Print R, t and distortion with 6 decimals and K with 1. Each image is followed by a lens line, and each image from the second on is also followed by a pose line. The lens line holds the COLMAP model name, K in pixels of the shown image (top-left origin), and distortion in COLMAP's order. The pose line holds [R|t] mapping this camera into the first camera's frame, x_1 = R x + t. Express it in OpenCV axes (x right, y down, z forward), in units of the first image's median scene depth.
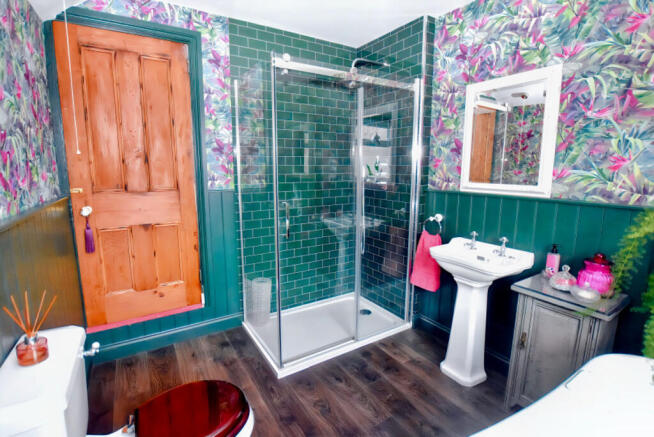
lens RADIAL K [[308.2, 0, 335.1], [0, 308.2, 216.9], [0, 0, 1]] dist [-0.025471, 0.000241]
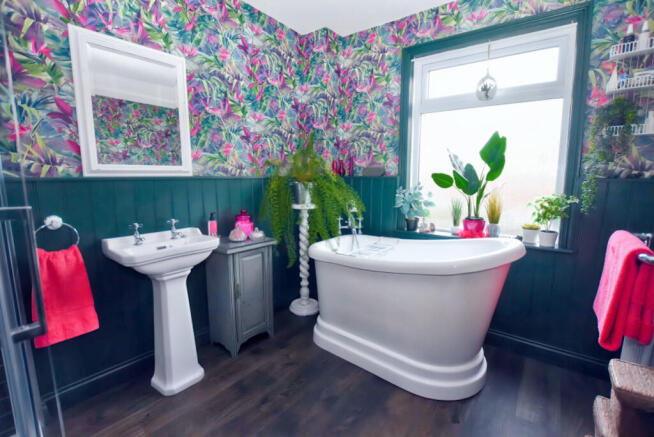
lens RADIAL K [[308.2, 0, 335.1], [0, 308.2, 216.9], [0, 0, 1]] dist [-0.025471, 0.000241]
pose [[-0.348051, -0.140015, 0.926961, -0.605110], [0.134755, 0.971043, 0.197270, -0.073060], [-0.927740, 0.193573, -0.319104, 0.951964]]
